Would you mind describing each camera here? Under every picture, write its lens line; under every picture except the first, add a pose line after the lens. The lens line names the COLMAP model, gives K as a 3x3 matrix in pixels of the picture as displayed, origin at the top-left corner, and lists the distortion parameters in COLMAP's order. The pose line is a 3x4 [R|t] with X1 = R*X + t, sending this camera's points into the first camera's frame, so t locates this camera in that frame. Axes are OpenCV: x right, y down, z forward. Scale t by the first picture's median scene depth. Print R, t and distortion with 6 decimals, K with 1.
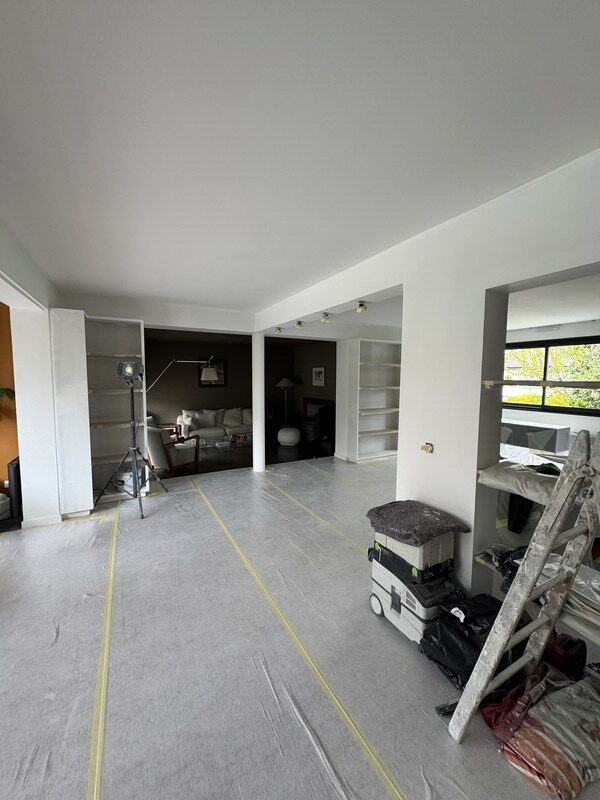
lens RADIAL K [[317.9, 0, 300.0], [0, 317.9, 400.0], [0, 0, 1]] dist [0.000569, 0.000310]
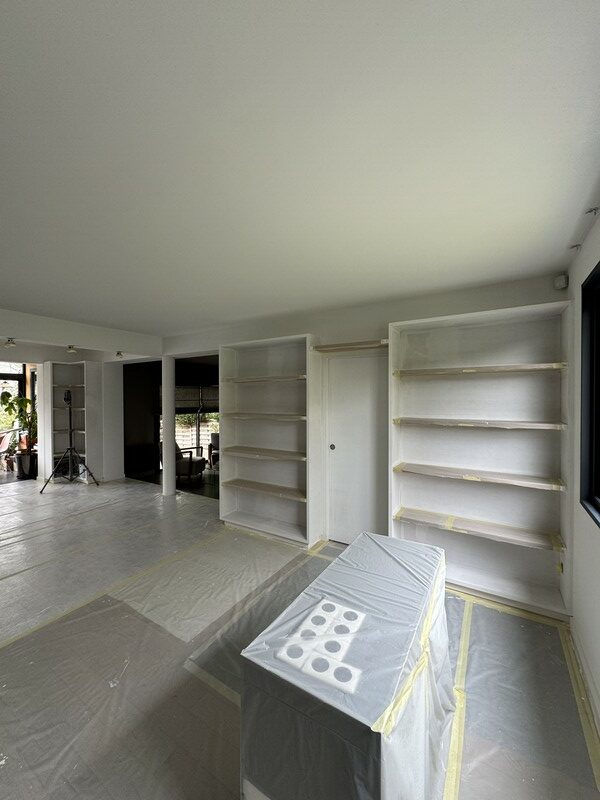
lens RADIAL K [[317.9, 0, 300.0], [0, 317.9, 400.0], [0, 0, 1]] dist [0.000569, 0.000310]
pose [[0.495340, 0.006335, -0.868676, 0.863211], [-0.063241, 0.997583, -0.028787, -0.060117], [0.866394, 0.069195, 0.494543, 0.790141]]
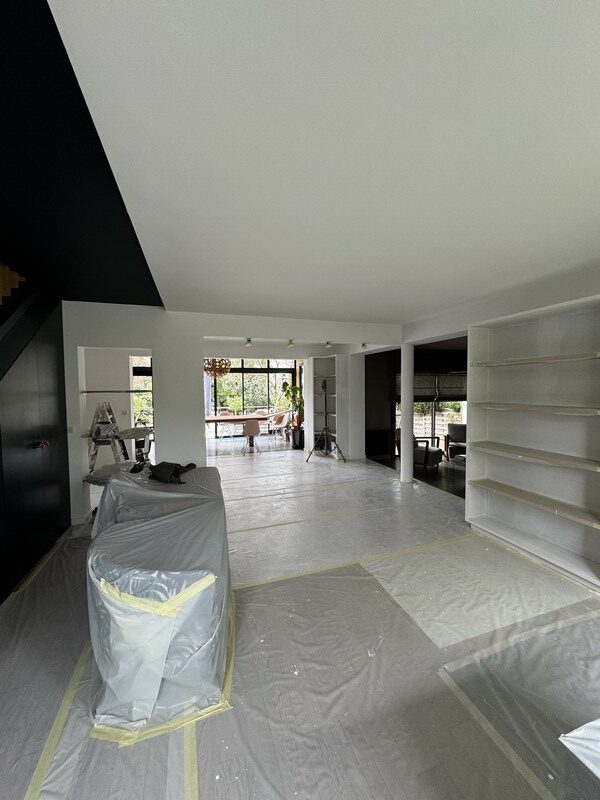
lens RADIAL K [[317.9, 0, 300.0], [0, 317.9, 400.0], [0, 0, 1]] dist [0.000569, 0.000310]
pose [[-0.172164, 0.043367, -0.984113, 0.832793], [-0.065127, 0.996344, 0.055300, -0.057922], [0.982913, 0.073613, -0.168710, 0.769143]]
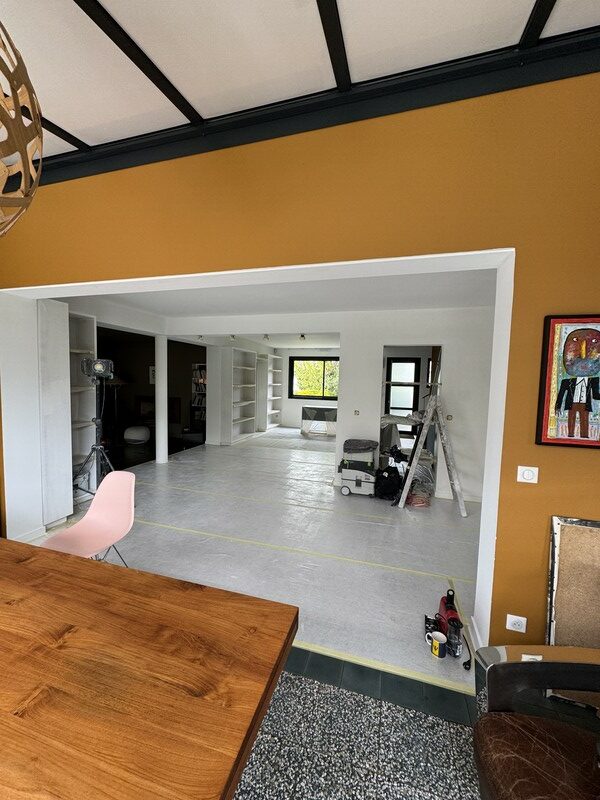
lens RADIAL K [[317.9, 0, 300.0], [0, 317.9, 400.0], [0, 0, 1]] dist [0.000569, 0.000310]
pose [[0.708317, -0.033284, 0.705109, -0.520190], [0.030275, 0.999401, 0.016762, 0.006281], [-0.705245, 0.009475, 0.708900, -0.093911]]
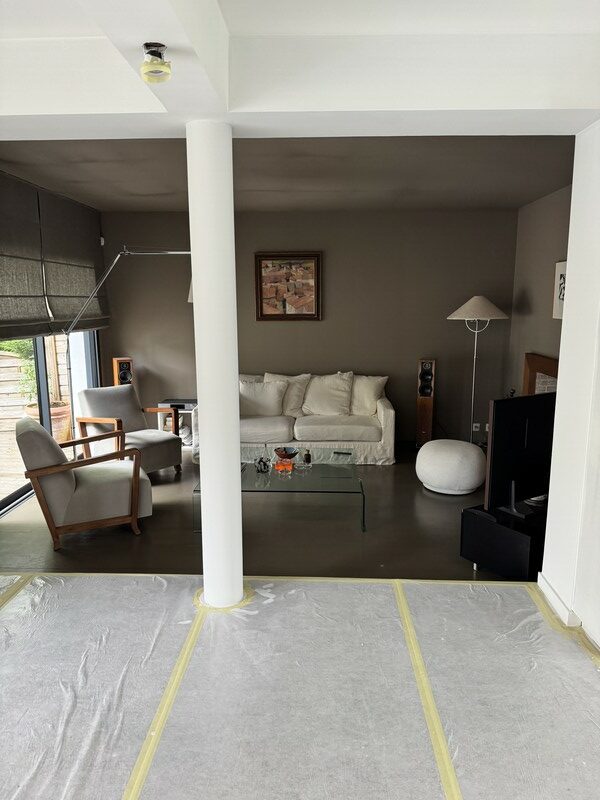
lens RADIAL K [[556.6, 0, 300.0], [0, 556.6, 400.0], [0, 0, 1]] dist [-0.000241, -0.000465]
pose [[0.858901, 0.080106, -0.505837, 0.173682], [-0.029745, 0.993827, 0.106879, -0.022294], [0.511276, -0.076753, 0.855982, 0.552970]]
